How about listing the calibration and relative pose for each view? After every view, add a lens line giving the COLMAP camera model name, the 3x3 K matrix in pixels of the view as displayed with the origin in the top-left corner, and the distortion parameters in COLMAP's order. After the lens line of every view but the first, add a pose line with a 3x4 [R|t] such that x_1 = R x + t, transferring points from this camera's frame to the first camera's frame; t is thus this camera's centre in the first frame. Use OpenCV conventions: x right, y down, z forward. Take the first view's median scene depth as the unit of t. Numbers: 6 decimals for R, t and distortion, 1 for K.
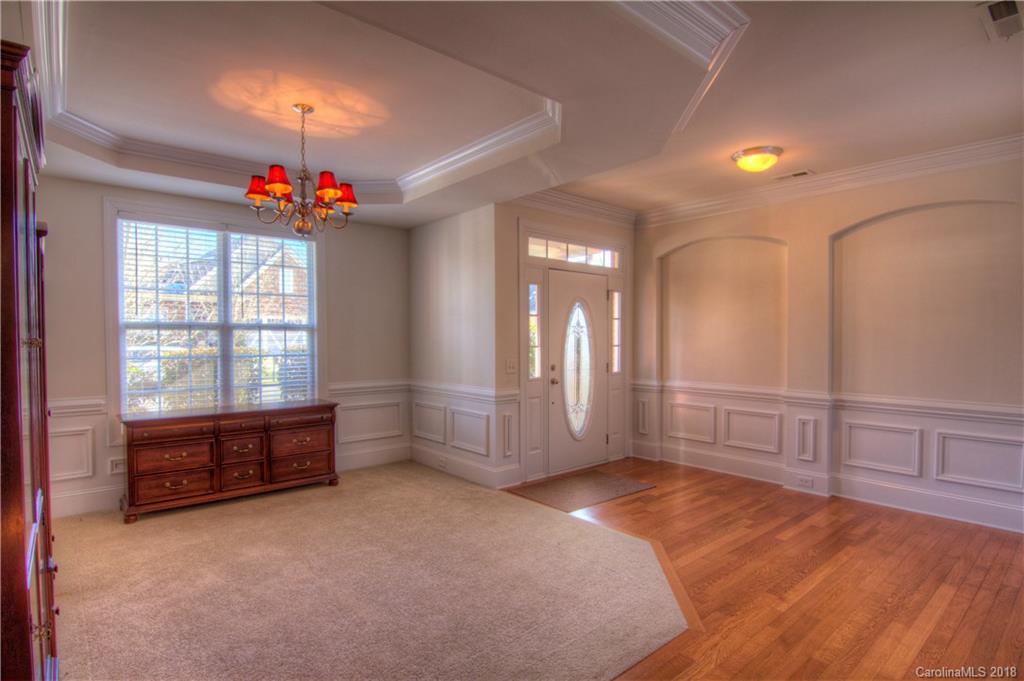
lens RADIAL K [[524.8, 0, 513.5], [0, 524.8, 348.7], [0, 0, 1]] dist [0.000238, -0.016382]
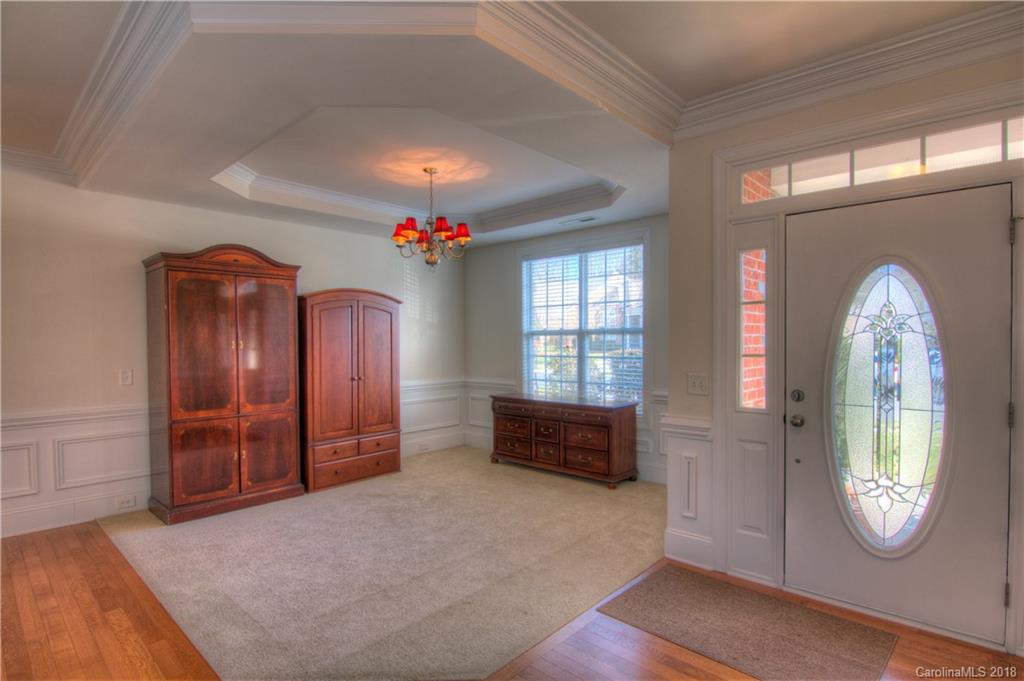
lens RADIAL K [[533.2, 0, 512.7], [0, 533.2, 353.2], [0, 0, 1]] dist [0.018470, 0.000135]
pose [[0.101333, 0.020955, -0.994632, 0.645380], [-0.015676, 0.999688, 0.019465, -0.015135], [0.994729, 0.013620, 0.101630, 0.704672]]
